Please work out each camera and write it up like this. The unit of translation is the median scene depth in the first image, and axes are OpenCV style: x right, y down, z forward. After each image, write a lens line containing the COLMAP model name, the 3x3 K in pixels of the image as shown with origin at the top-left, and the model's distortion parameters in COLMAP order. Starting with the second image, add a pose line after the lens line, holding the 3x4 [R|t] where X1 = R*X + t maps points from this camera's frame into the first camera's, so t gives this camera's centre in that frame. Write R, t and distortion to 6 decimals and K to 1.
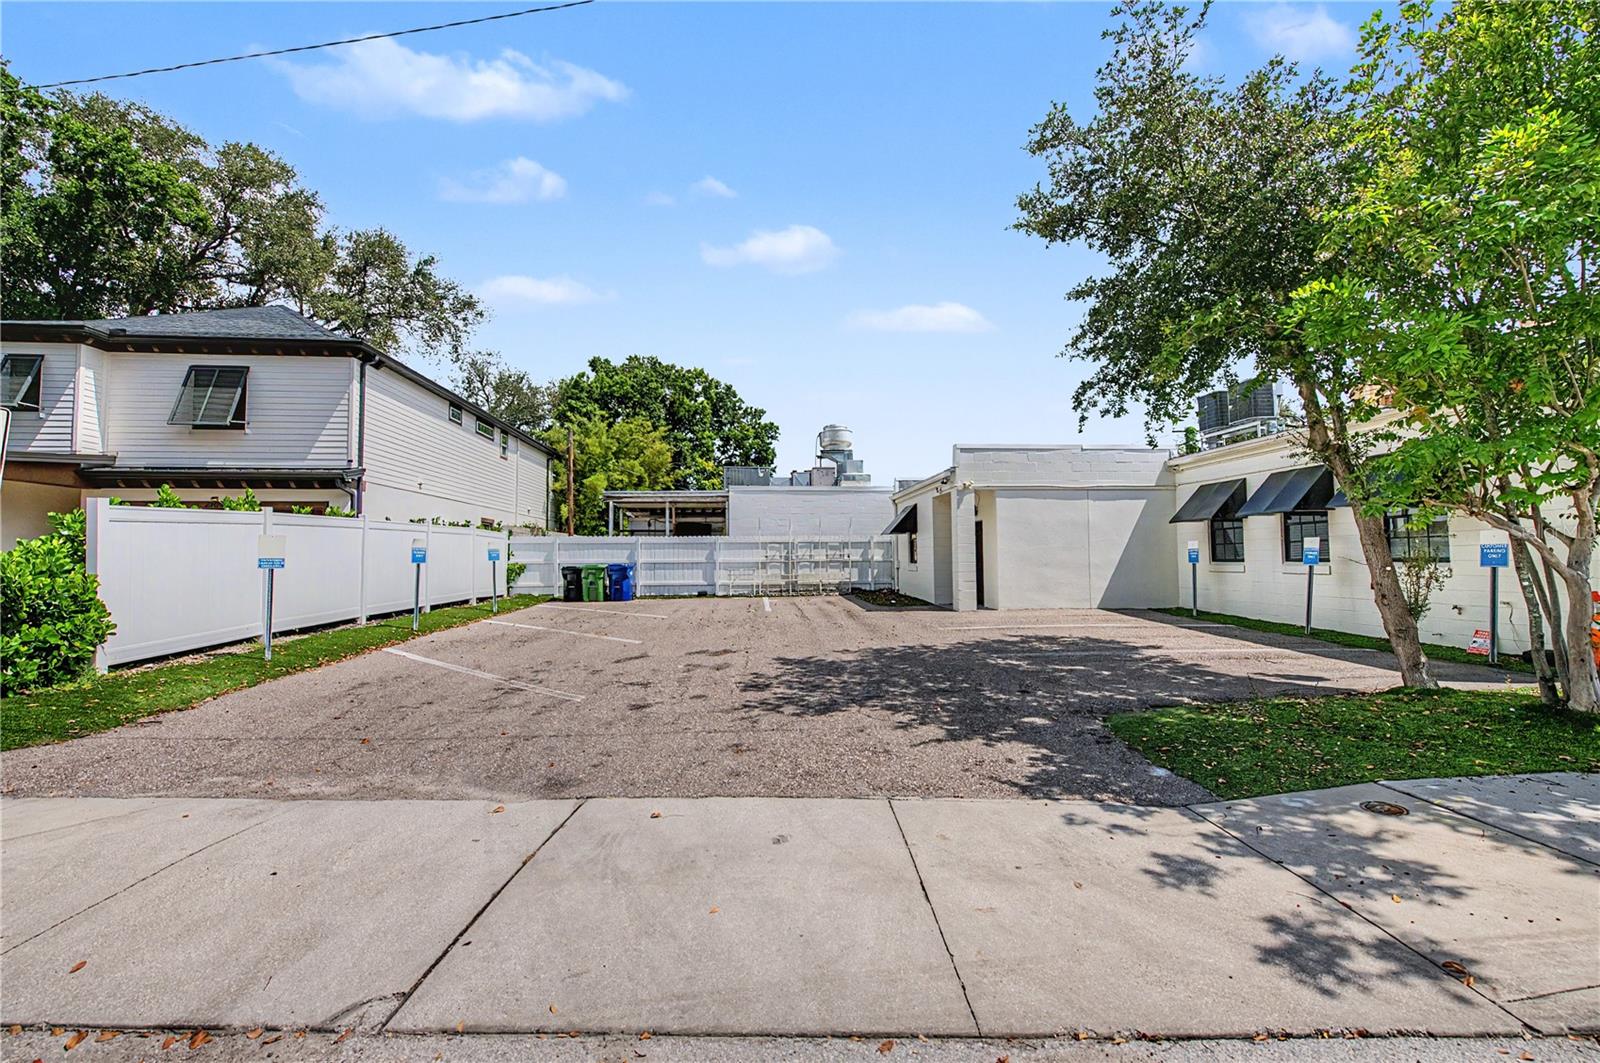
lens RADIAL K [[627.2, 0, 798.2], [0, 627.2, 537.3], [0, 0, 1]] dist [0.001299, -0.001748]
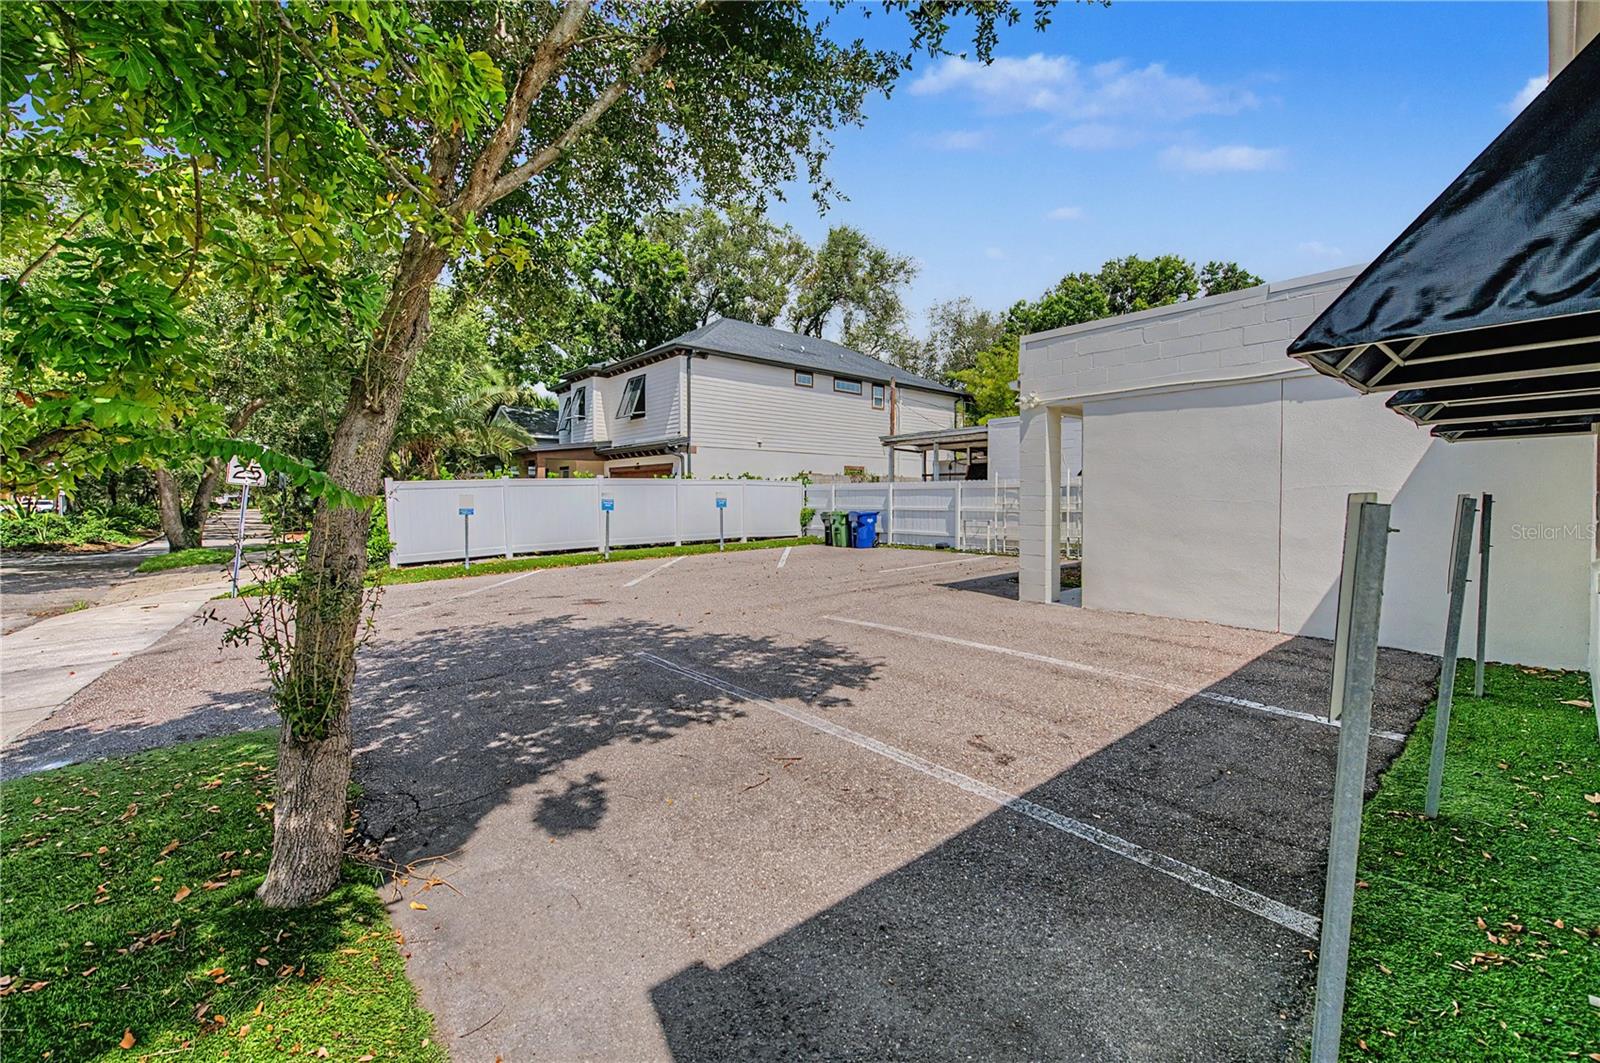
lens RADIAL K [[627.2, 0, 795.8], [0, 627.2, 520.5], [0, 0, 1]] dist [0.001299, -0.001748]
pose [[0.619926, 0.031047, -0.784046, 0.448513], [0.023909, 0.998006, 0.058424, -0.004063], [0.784296, -0.054964, 0.617947, 0.299563]]
